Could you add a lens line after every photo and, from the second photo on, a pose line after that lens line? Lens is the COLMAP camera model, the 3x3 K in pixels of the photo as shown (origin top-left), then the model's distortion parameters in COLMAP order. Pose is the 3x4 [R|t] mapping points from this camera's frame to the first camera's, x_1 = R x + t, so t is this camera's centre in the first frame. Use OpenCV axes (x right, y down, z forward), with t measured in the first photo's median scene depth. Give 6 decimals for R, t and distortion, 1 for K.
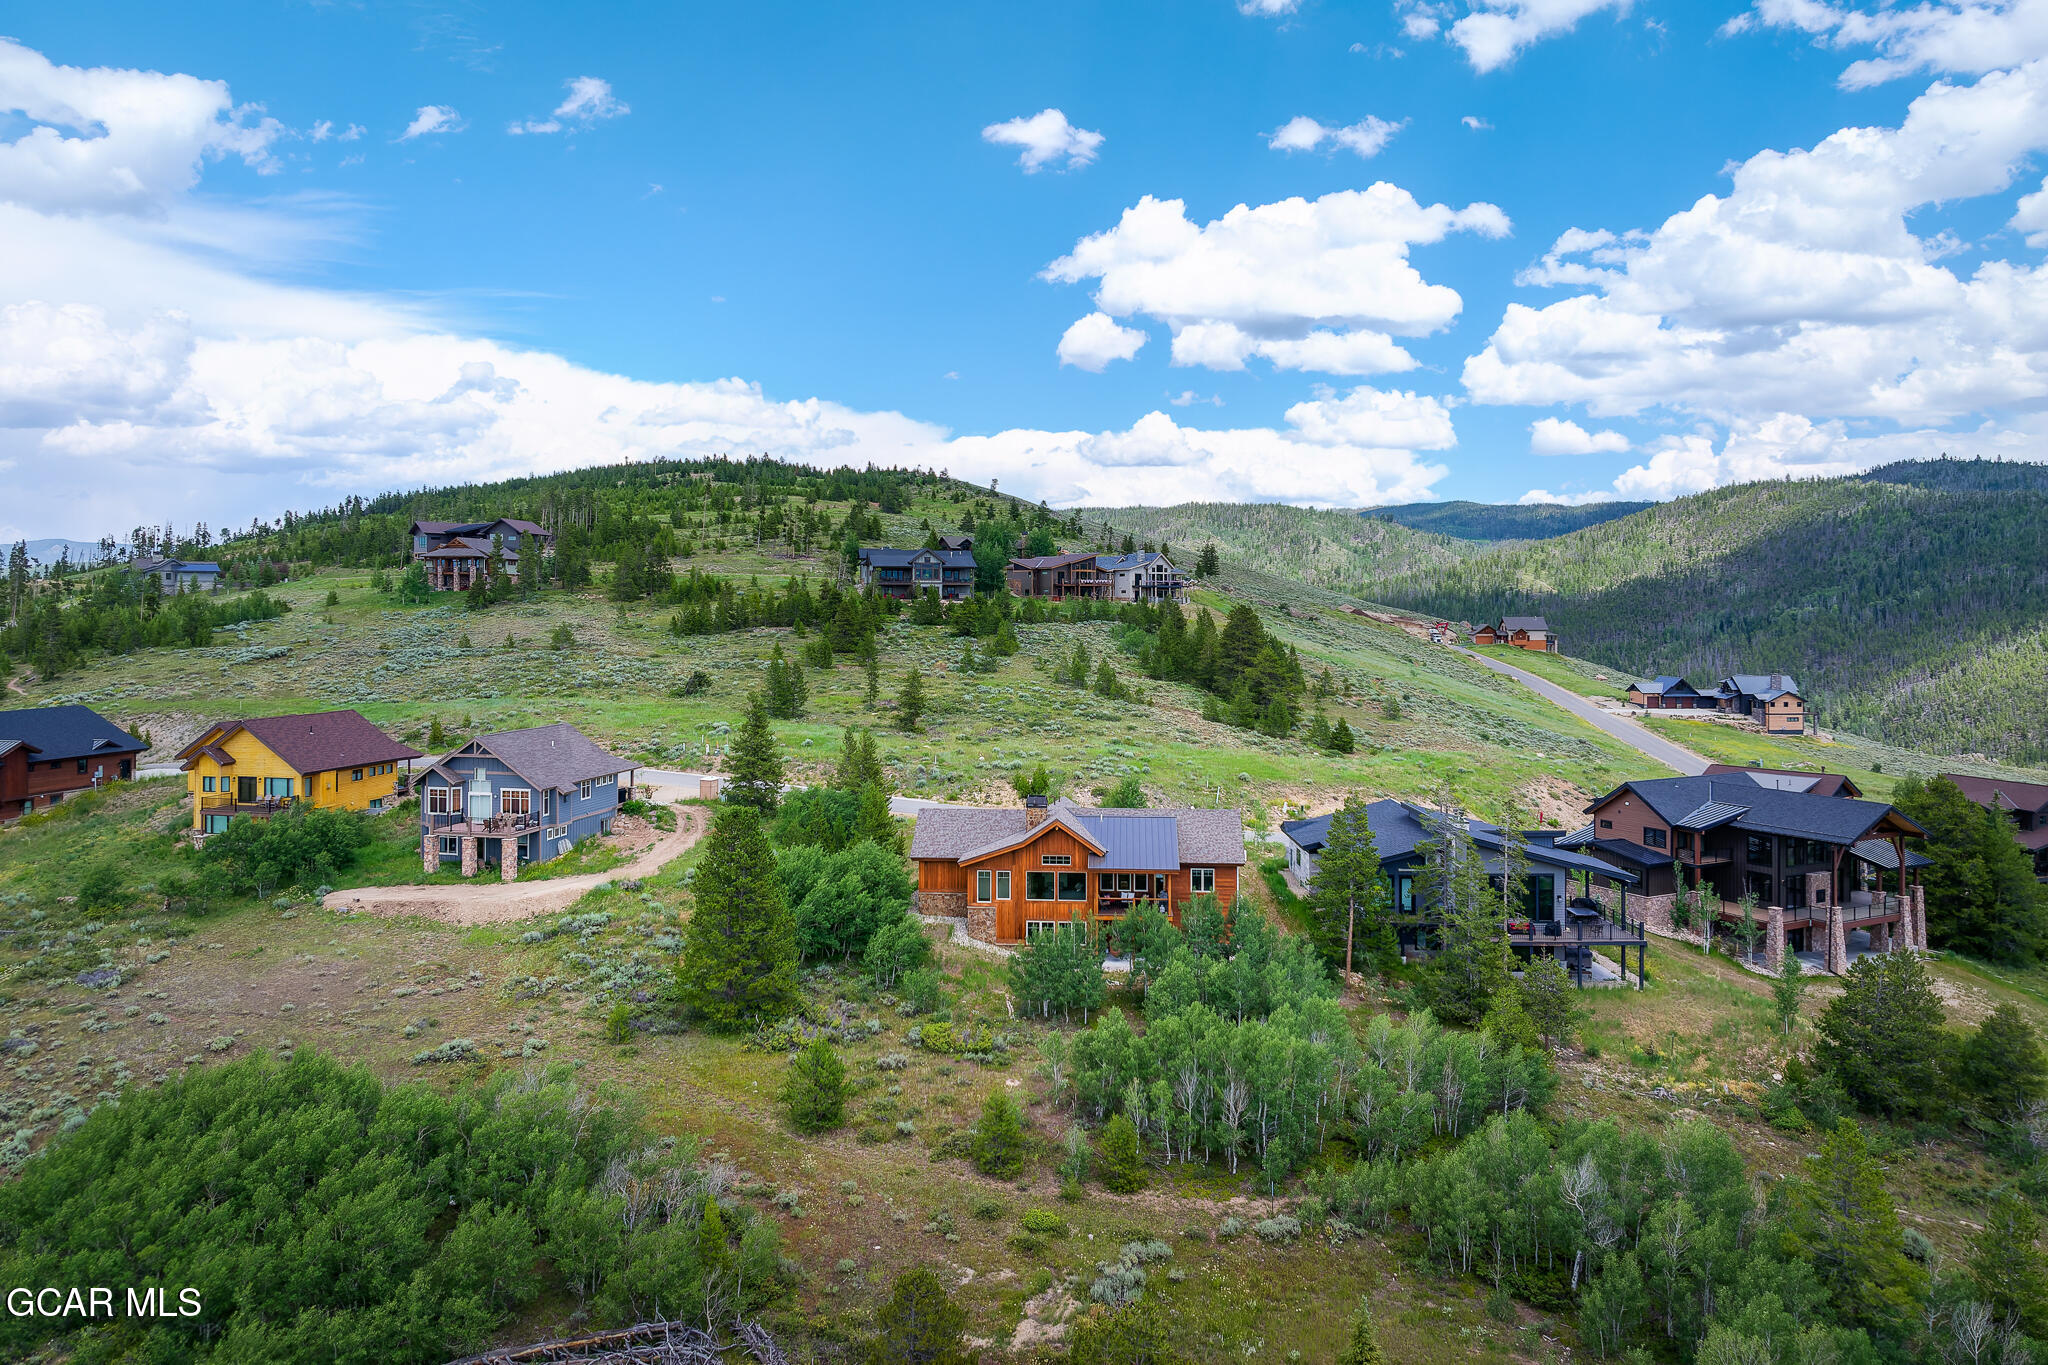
lens RADIAL K [[1394.2, 0, 1024.0], [0, 1394.2, 682.5], [0, 0, 1]] dist [0.004072, 0.003959]
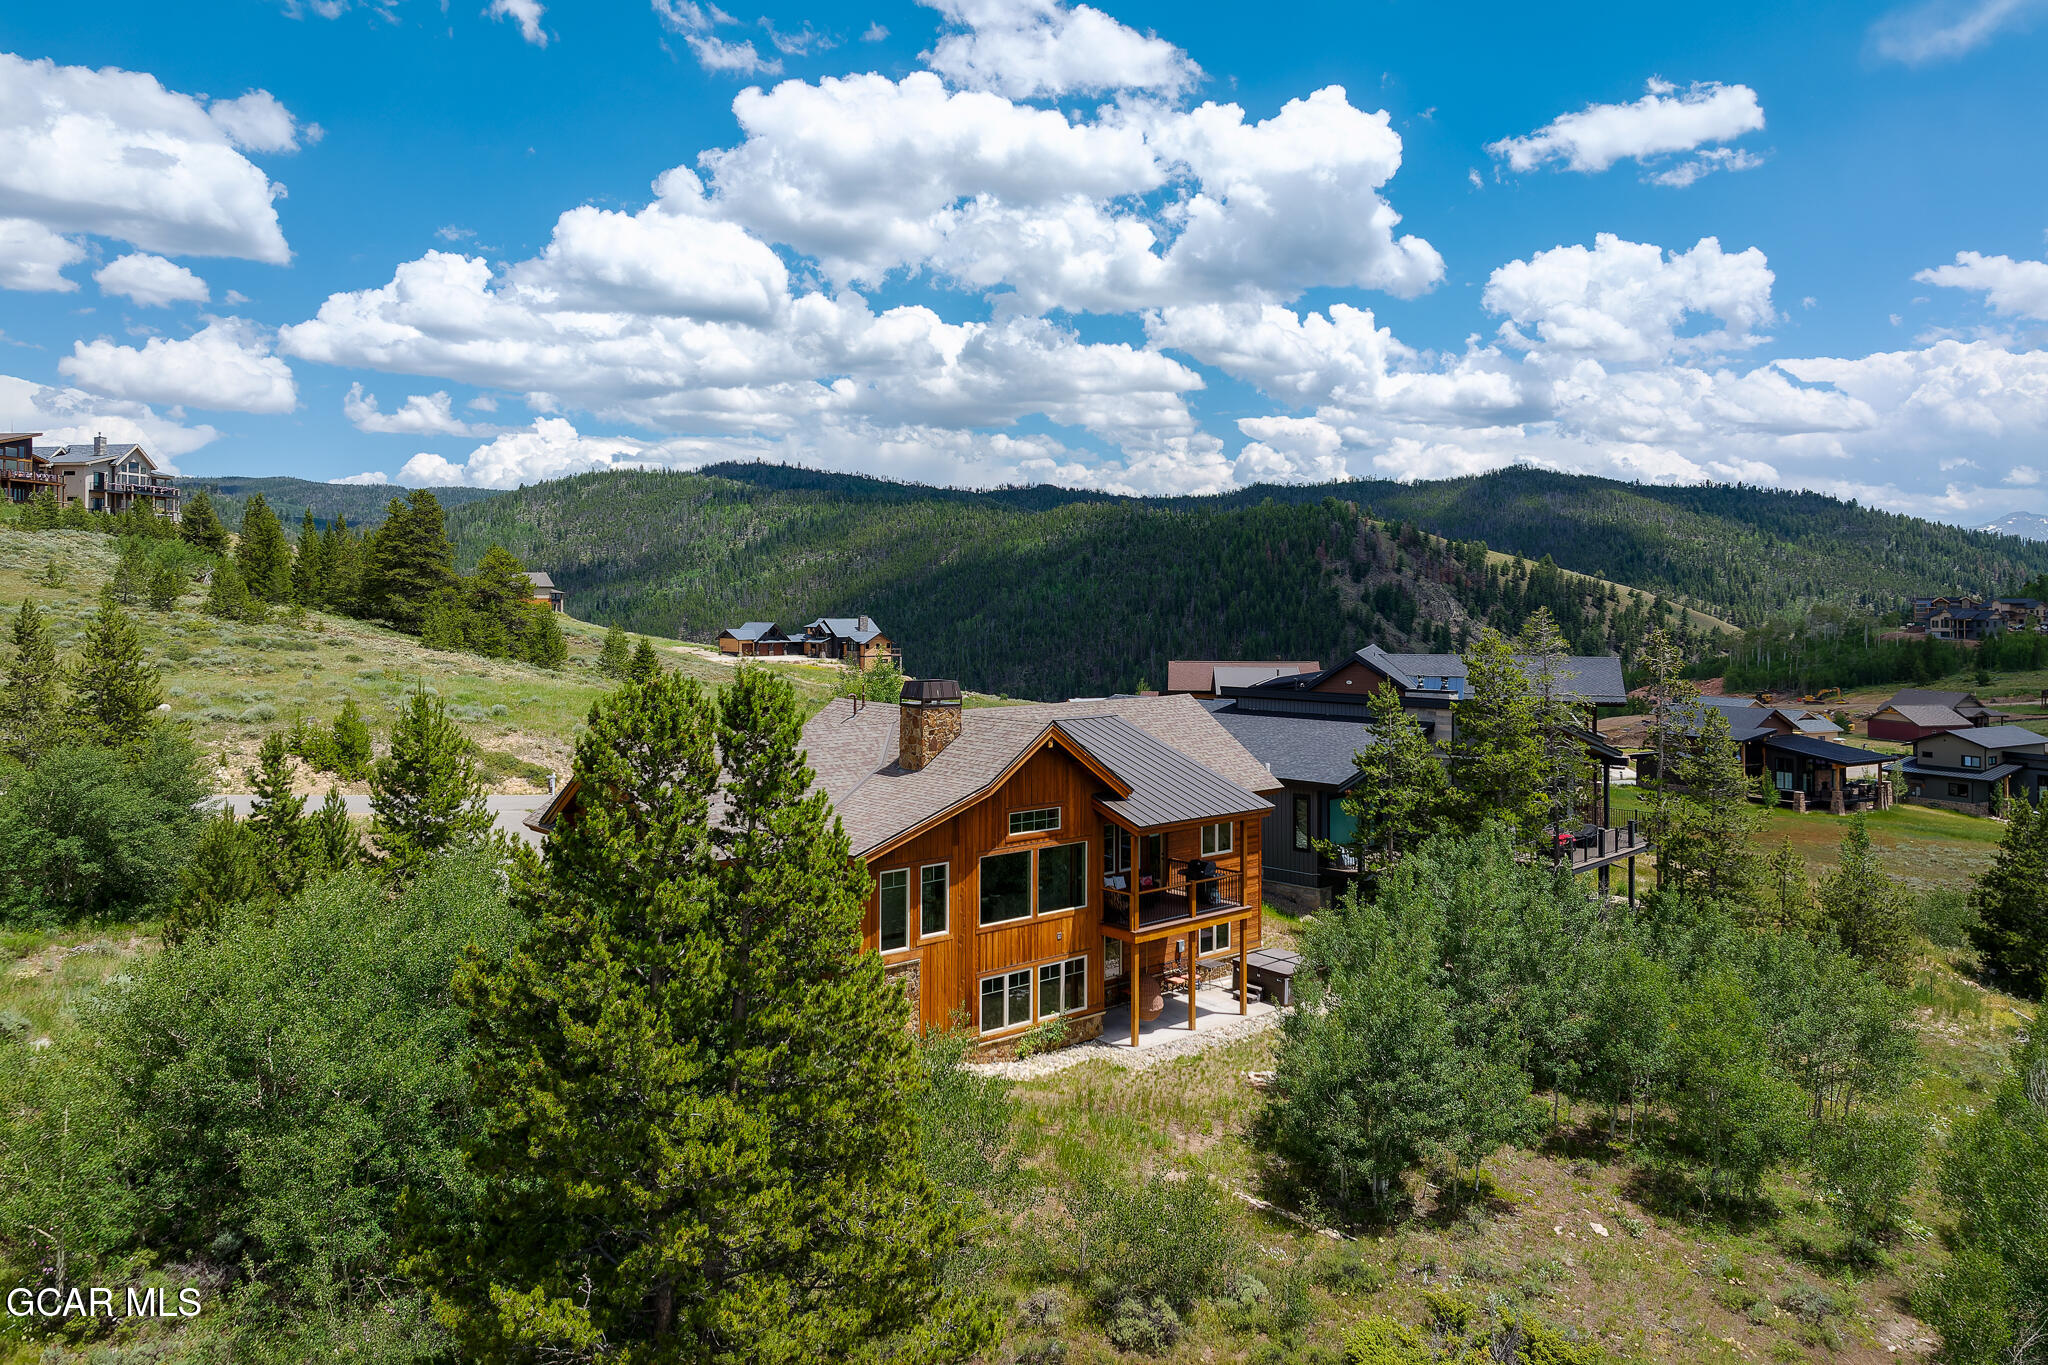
lens RADIAL K [[1394.2, 0, 1024.0], [0, 1394.2, 682.5], [0, 0, 1]] dist [0.004072, 0.003959]
pose [[0.693754, -0.038985, 0.719156, -0.090646], [0.035570, 0.999170, 0.019851, 0.024121], [-0.719333, 0.011809, 0.694565, 0.223655]]
